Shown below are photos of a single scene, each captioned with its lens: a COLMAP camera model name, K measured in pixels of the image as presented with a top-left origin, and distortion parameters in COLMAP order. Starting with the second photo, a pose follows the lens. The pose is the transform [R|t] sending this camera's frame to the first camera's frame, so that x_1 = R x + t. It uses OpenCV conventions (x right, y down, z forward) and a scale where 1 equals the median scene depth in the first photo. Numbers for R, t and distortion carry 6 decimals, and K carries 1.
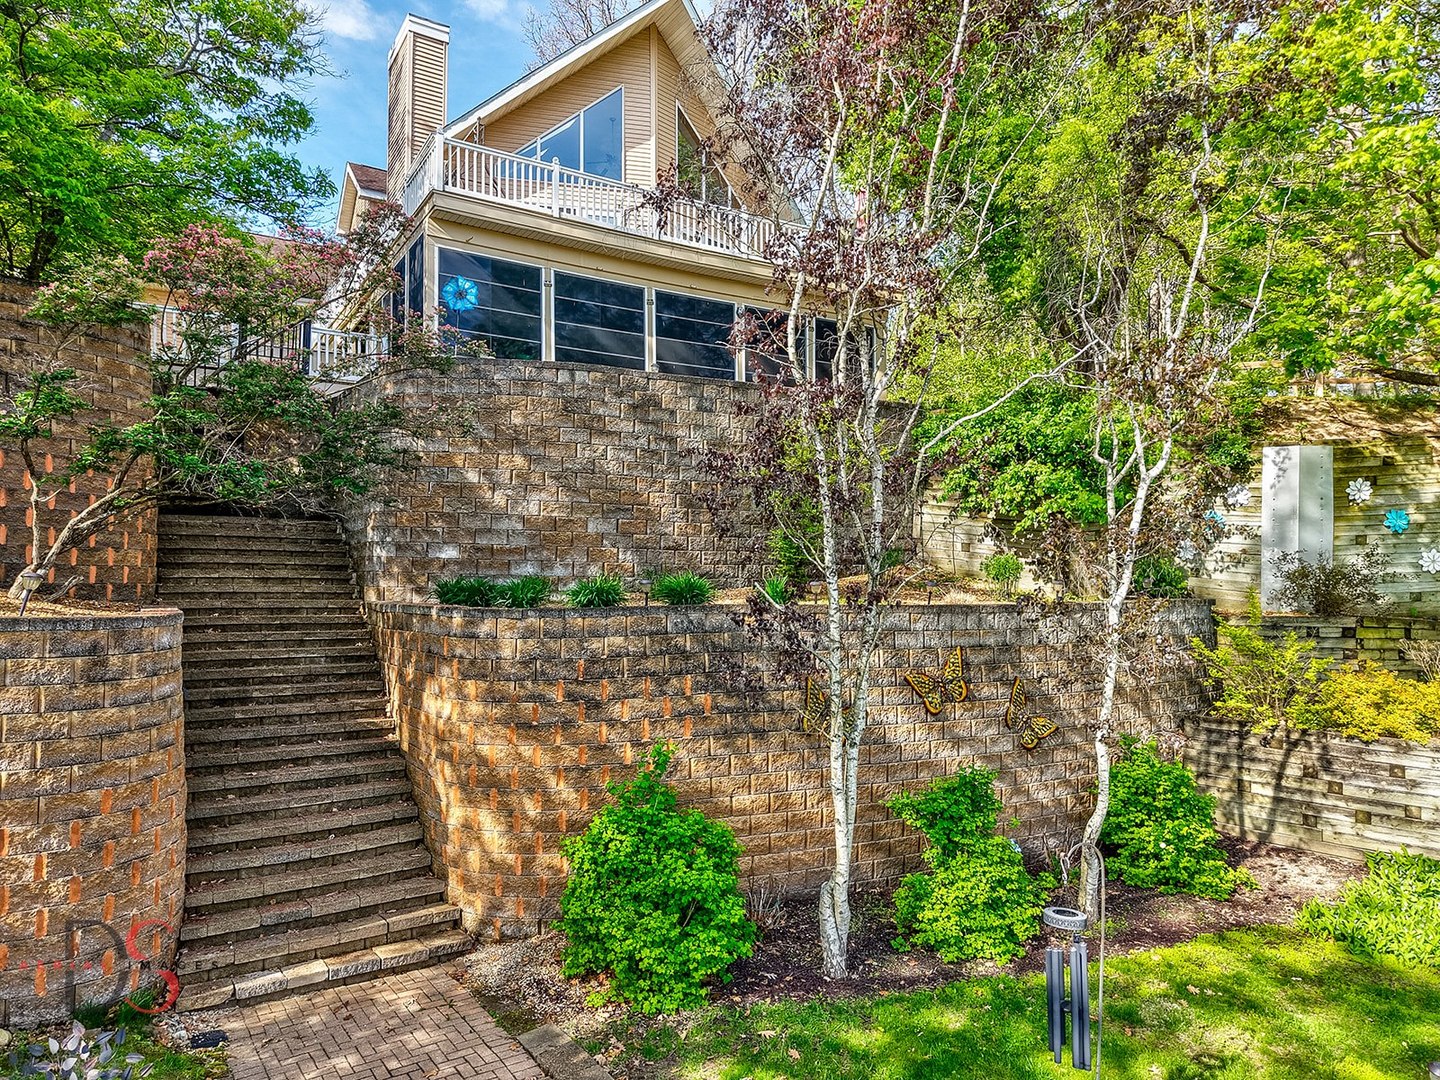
lens RADIAL K [[1063.0, 0, 676.0], [0, 1063.0, 543.7], [0, 0, 1]] dist [0.069511, -0.034996]
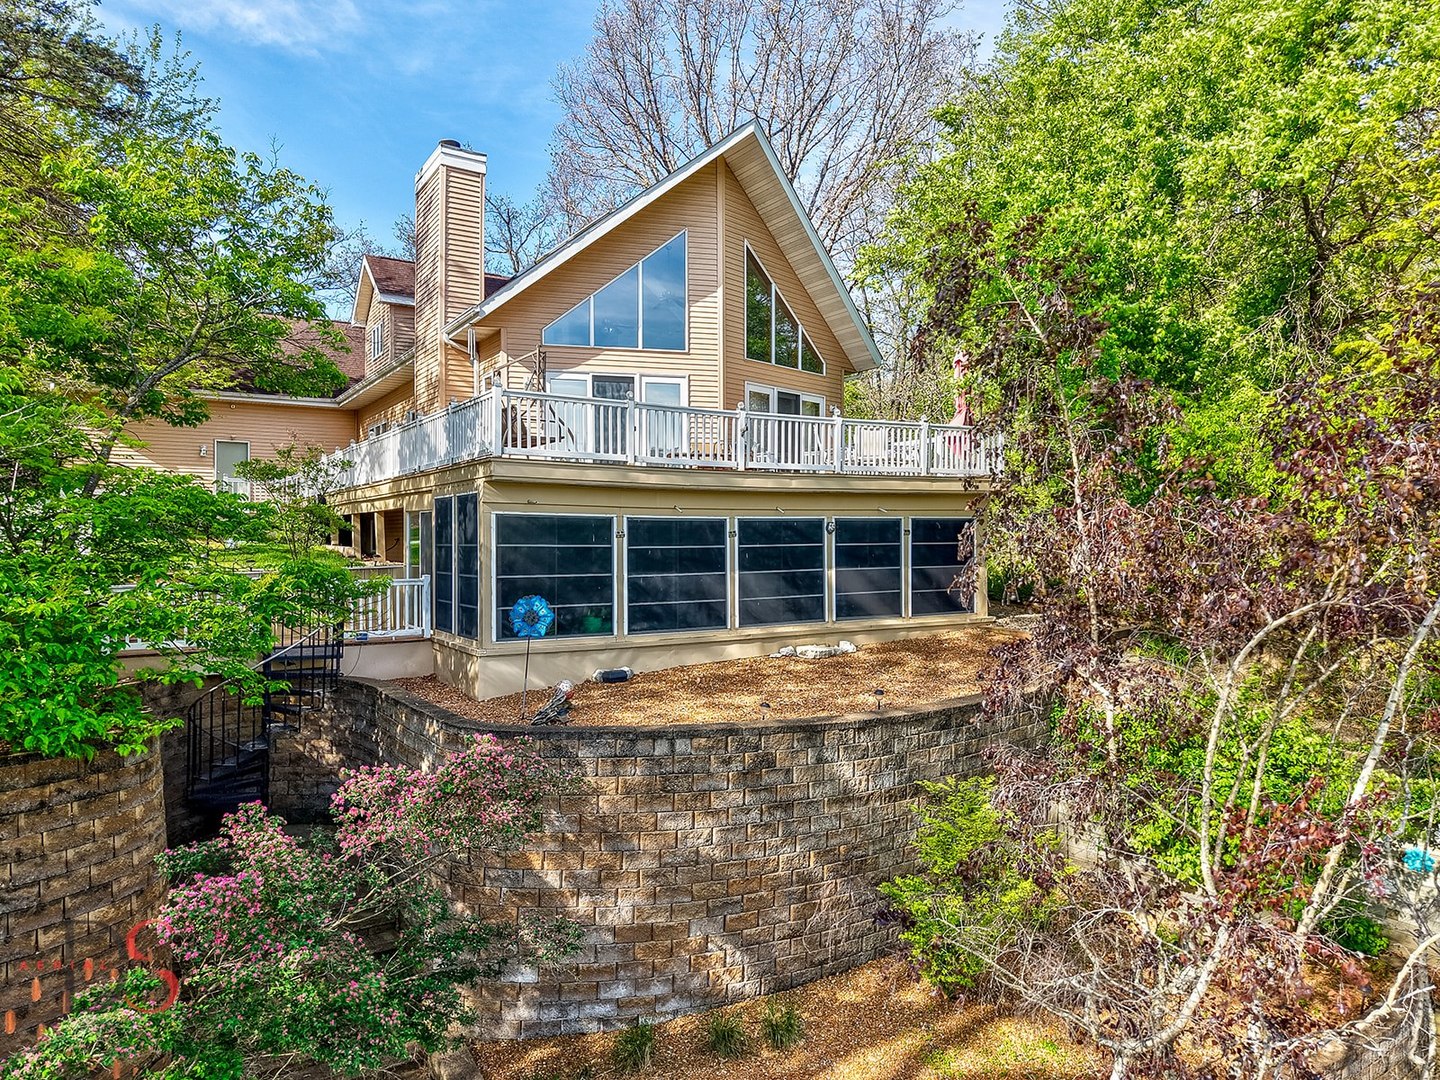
lens RADIAL K [[1063.0, 0, 676.0], [0, 1063.0, 543.7], [0, 0, 1]] dist [0.069511, -0.034996]
pose [[0.999993, 0.002155, 0.002927, -0.077179], [-0.002332, 0.998085, 0.061807, -0.290484], [-0.002789, -0.061813, 0.998084, 0.150588]]
